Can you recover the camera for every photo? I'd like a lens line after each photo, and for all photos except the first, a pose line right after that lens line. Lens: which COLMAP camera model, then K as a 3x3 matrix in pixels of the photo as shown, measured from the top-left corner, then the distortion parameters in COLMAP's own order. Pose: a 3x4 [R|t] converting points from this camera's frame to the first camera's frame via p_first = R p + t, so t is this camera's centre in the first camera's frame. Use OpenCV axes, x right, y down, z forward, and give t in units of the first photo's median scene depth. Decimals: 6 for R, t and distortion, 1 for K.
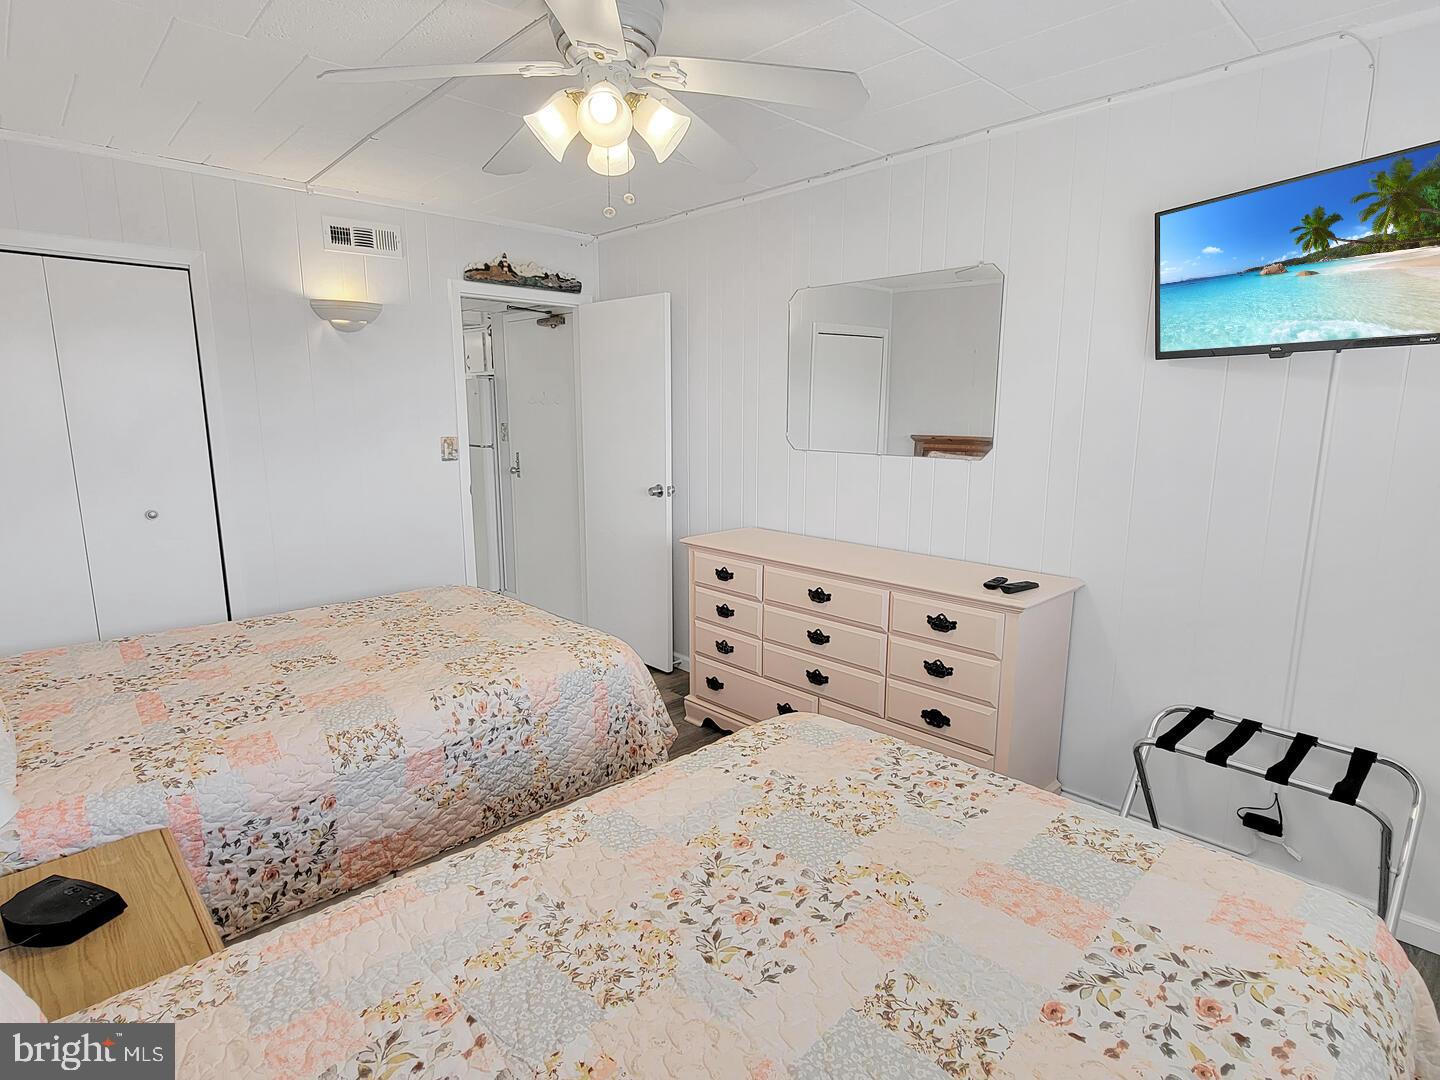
lens RADIAL K [[763.4, 0, 723.7], [0, 763.4, 538.3], [0, 0, 1]] dist [-0.002921, 0.000331]
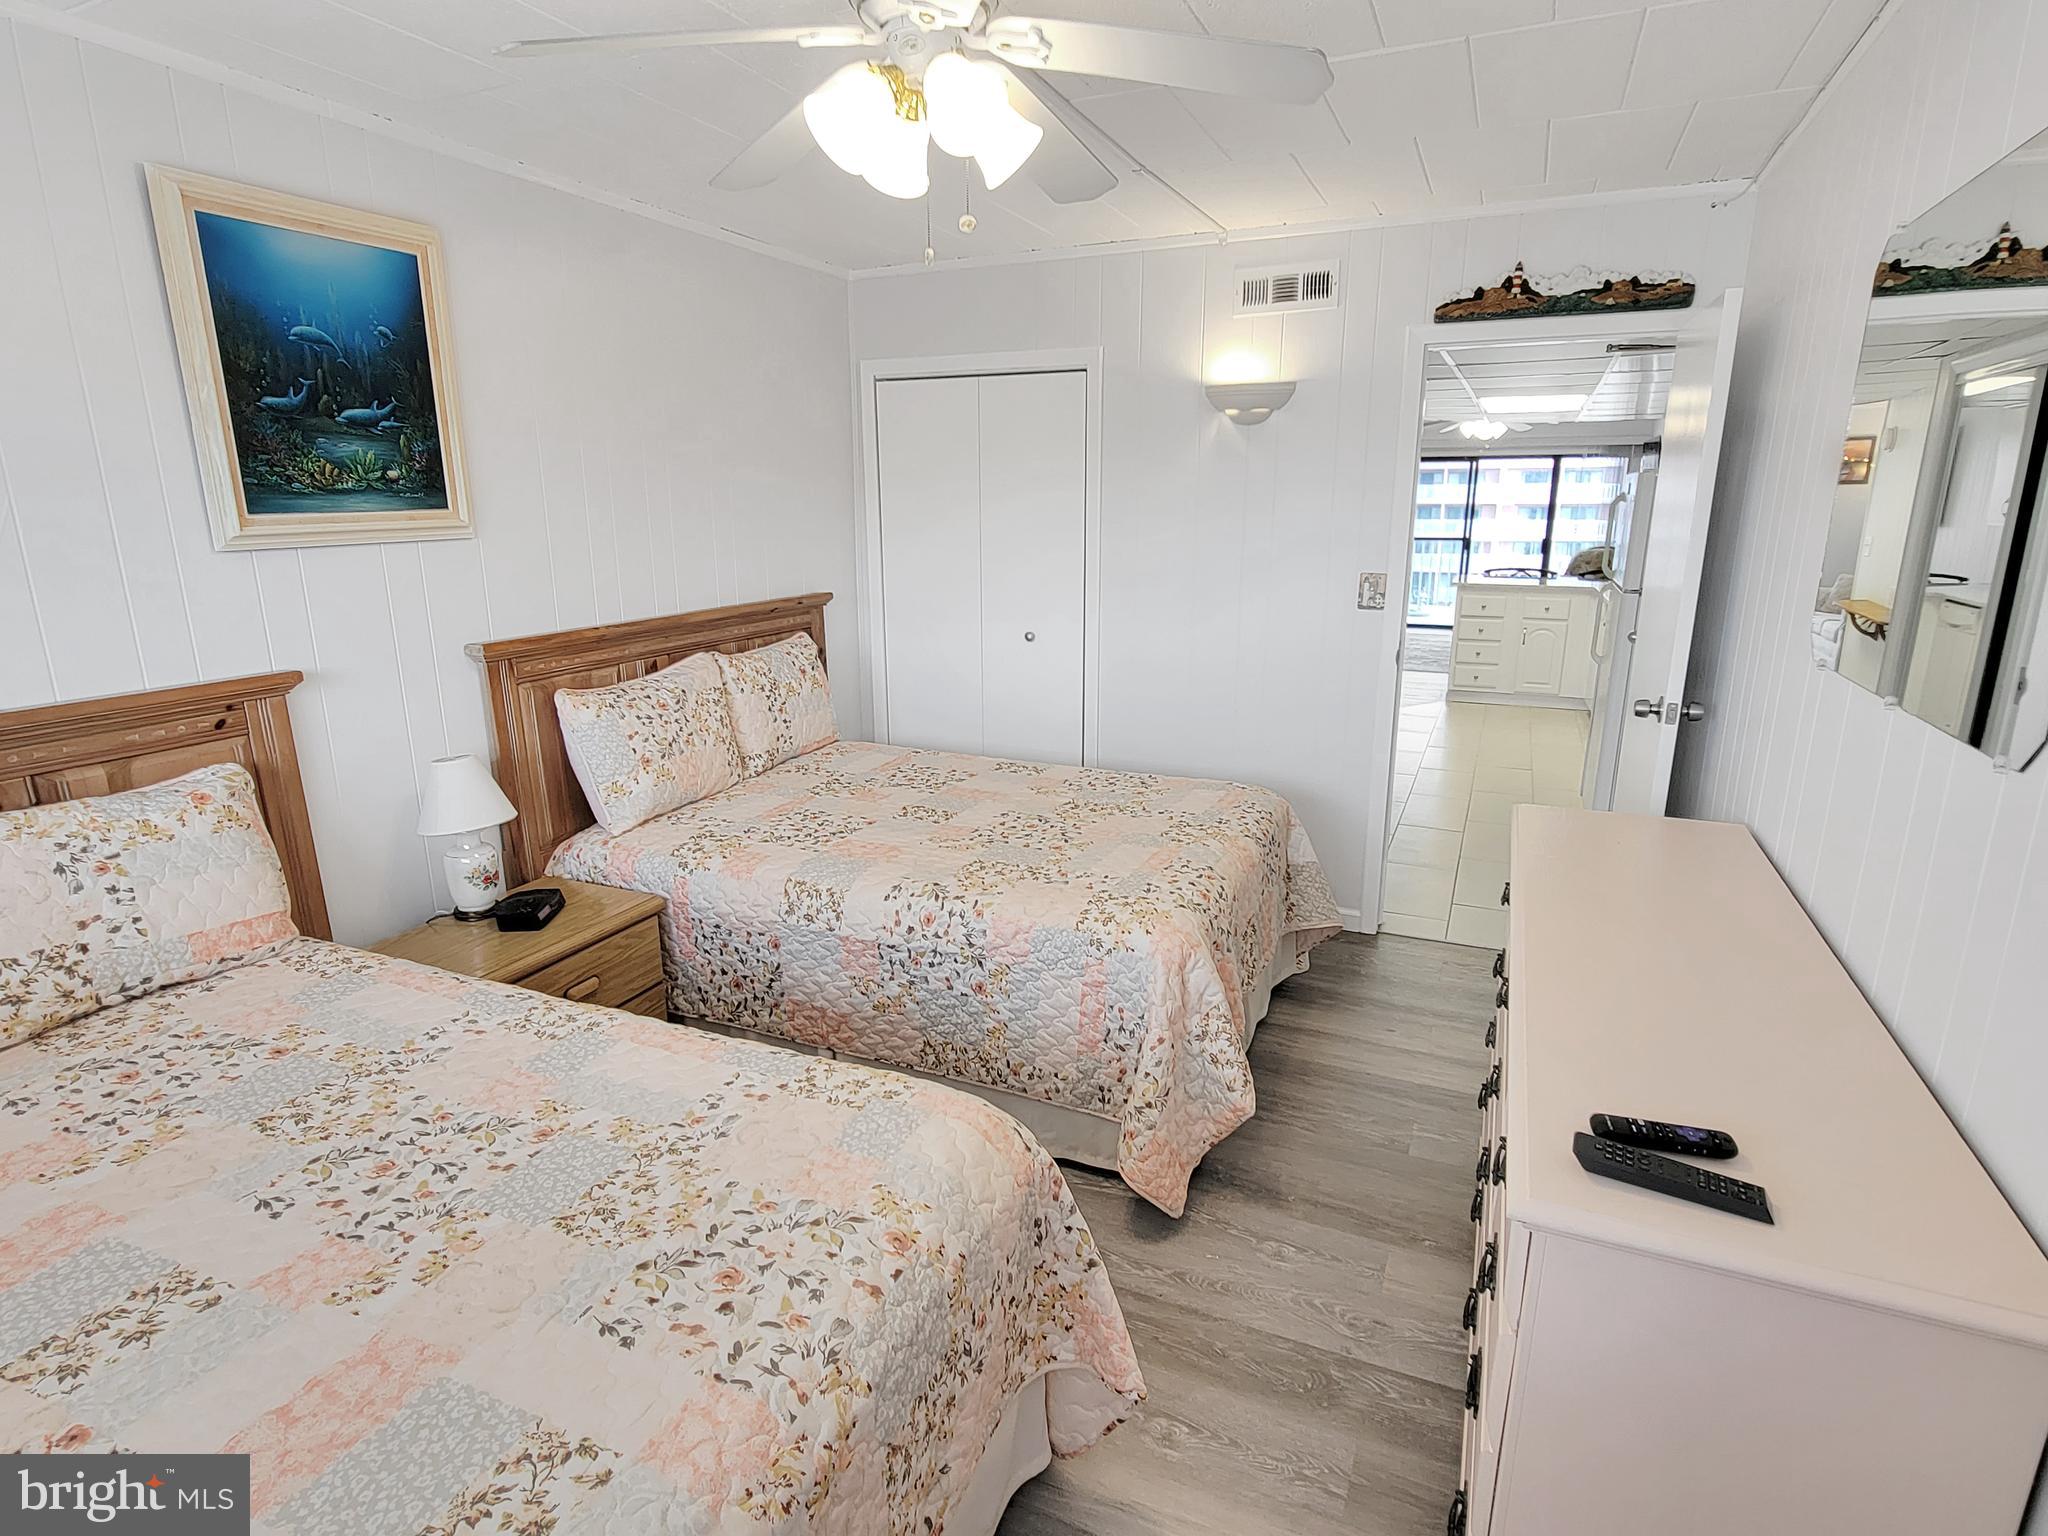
lens RADIAL K [[1085.8, 0, 1014.6], [0, 1085.8, 765.5], [0, 0, 1]] dist [-0.002921, 0.000331]
pose [[0.371153, 0.220443, -0.902026, 0.691827], [-0.156938, 0.972329, 0.173049, -0.143539], [0.915214, 0.077335, 0.395479, 0.604388]]
